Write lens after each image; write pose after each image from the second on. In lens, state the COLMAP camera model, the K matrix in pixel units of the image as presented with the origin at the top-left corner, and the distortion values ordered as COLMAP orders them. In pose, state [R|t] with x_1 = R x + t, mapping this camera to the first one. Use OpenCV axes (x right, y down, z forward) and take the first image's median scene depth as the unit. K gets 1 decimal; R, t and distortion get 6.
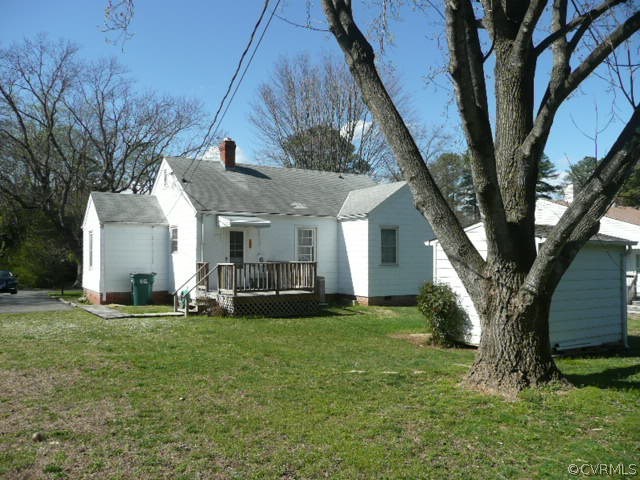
lens RADIAL K [[543.4, 0, 320.0], [0, 543.4, 240.0], [0, 0, 1]] dist [-0.014690, -0.007177]
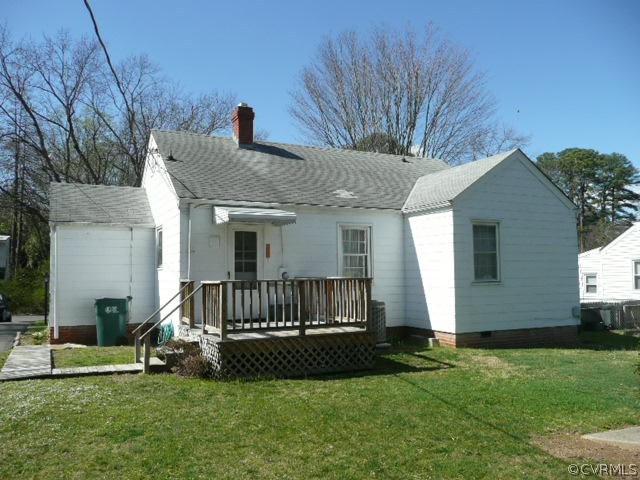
lens RADIAL K [[543.4, 0, 320.0], [0, 543.4, 240.0], [0, 0, 1]] dist [-0.014690, -0.007177]
pose [[0.994449, -0.016325, -0.103946, 0.000377], [0.012529, 0.999234, -0.037070, 0.018410], [0.104472, 0.035562, 0.993892, 0.357365]]
